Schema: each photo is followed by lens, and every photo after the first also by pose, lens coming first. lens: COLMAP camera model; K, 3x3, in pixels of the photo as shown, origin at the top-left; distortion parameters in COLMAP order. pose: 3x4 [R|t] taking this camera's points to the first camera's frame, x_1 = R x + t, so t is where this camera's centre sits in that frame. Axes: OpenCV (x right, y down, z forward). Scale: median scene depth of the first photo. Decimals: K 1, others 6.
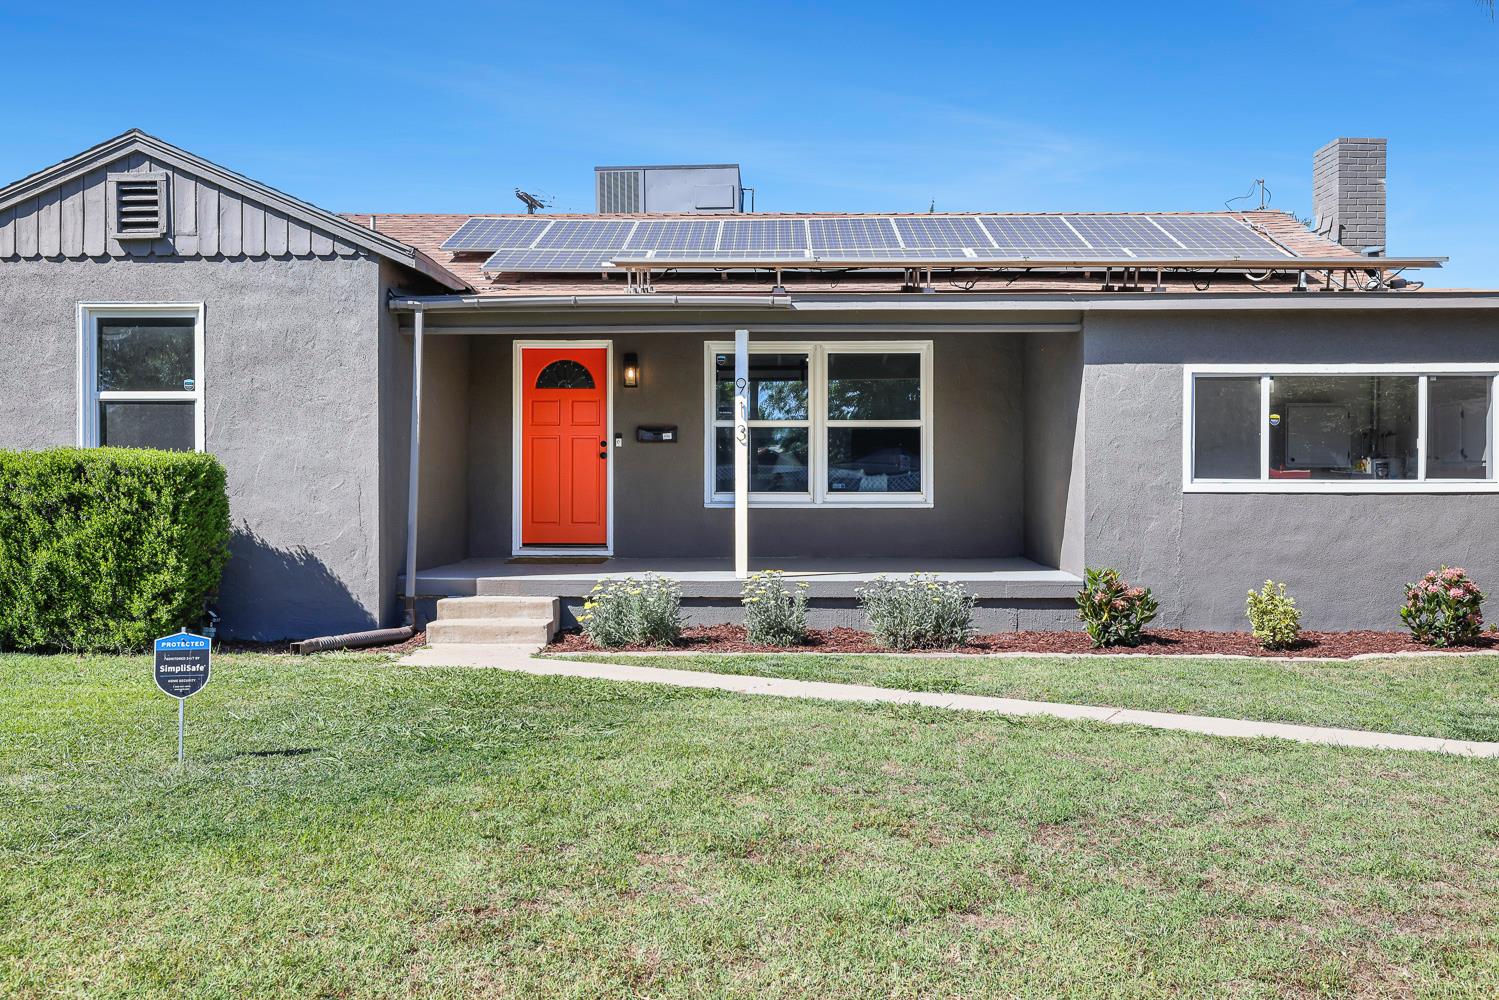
lens RADIAL K [[1290.6, 0, 749.5], [0, 1290.6, 500.0], [0, 0, 1]] dist [-0.000934, 0.000798]
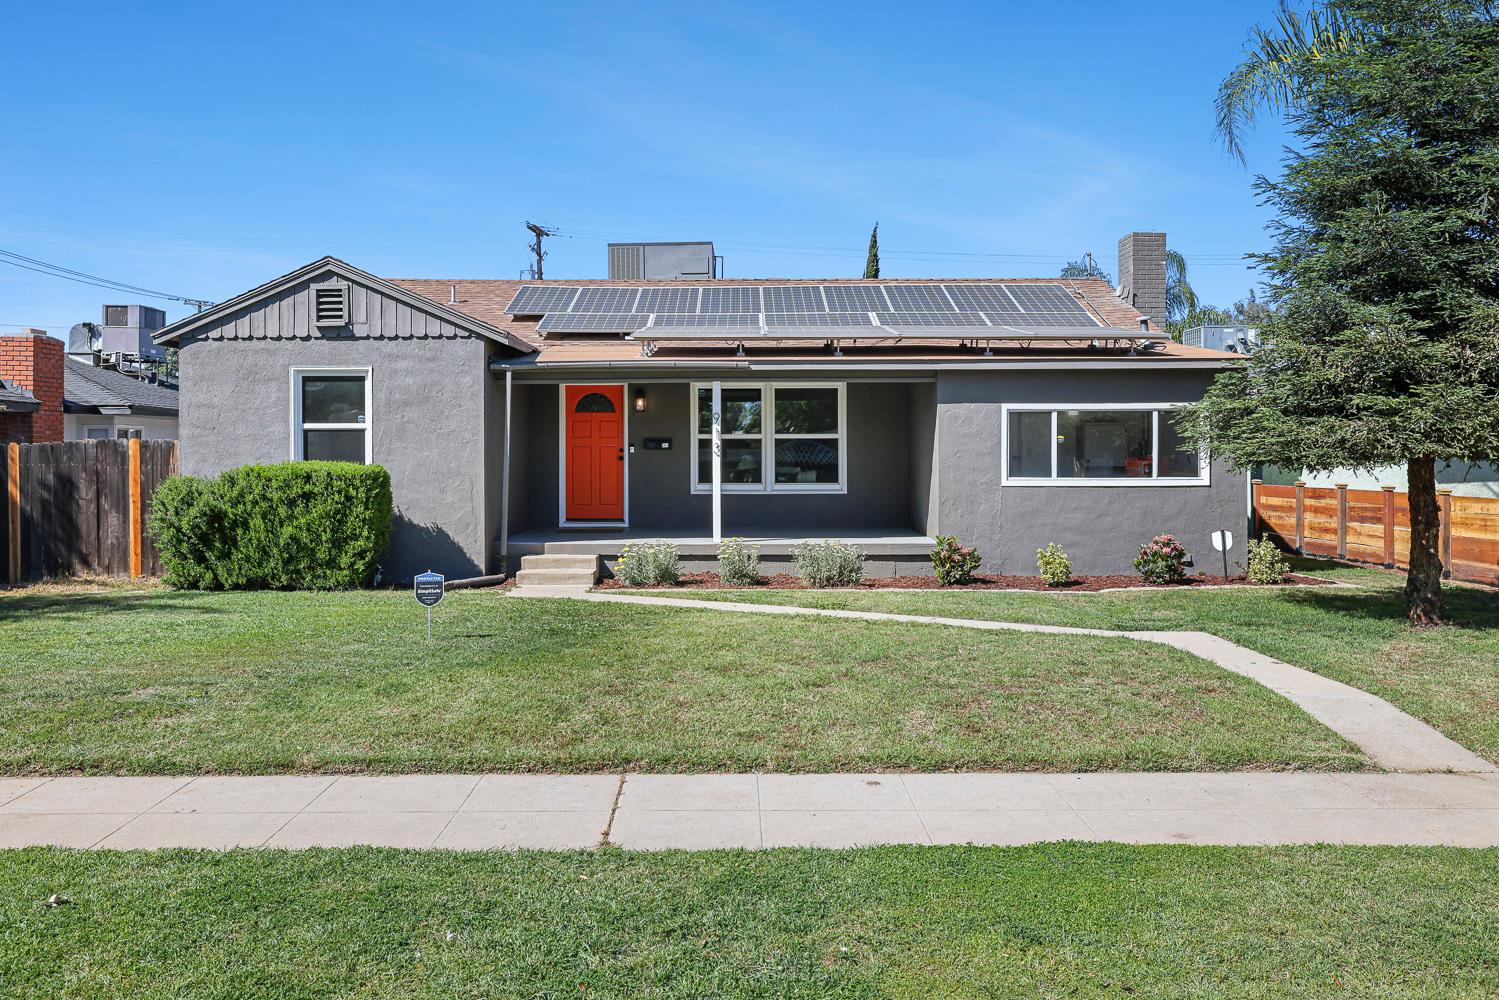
lens RADIAL K [[1152.4, 0, 726.0], [0, 1152.4, 469.6], [0, 0, 1]] dist [0.000598, 0.000660]
pose [[0.999973, -0.002500, 0.006915, -0.004914], [0.002506, 0.999996, -0.000919, -0.026325], [-0.006912, 0.000936, 0.999976, -0.395500]]
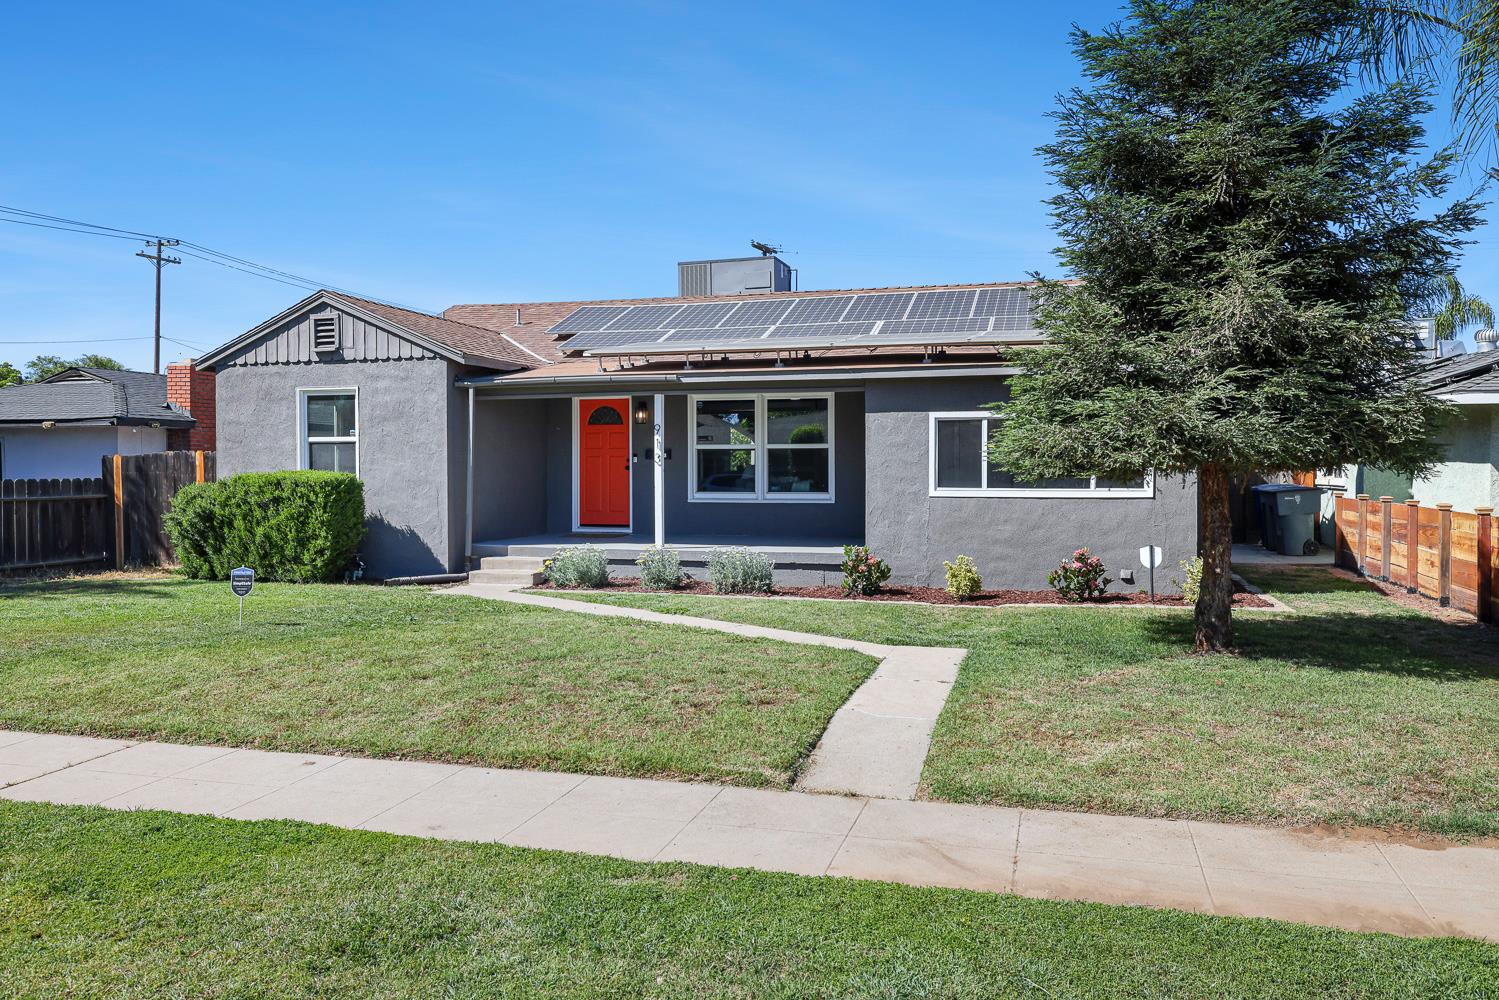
lens RADIAL K [[1133.7, 0, 749.5], [0, 1133.7, 500.0], [0, 0, 1]] dist [0.000976, 0.000113]
pose [[0.965037, 0.005687, -0.262053, 0.497760], [-0.001101, 0.999844, 0.017644, -0.026075], [0.262112, -0.016738, 0.964892, -0.353354]]
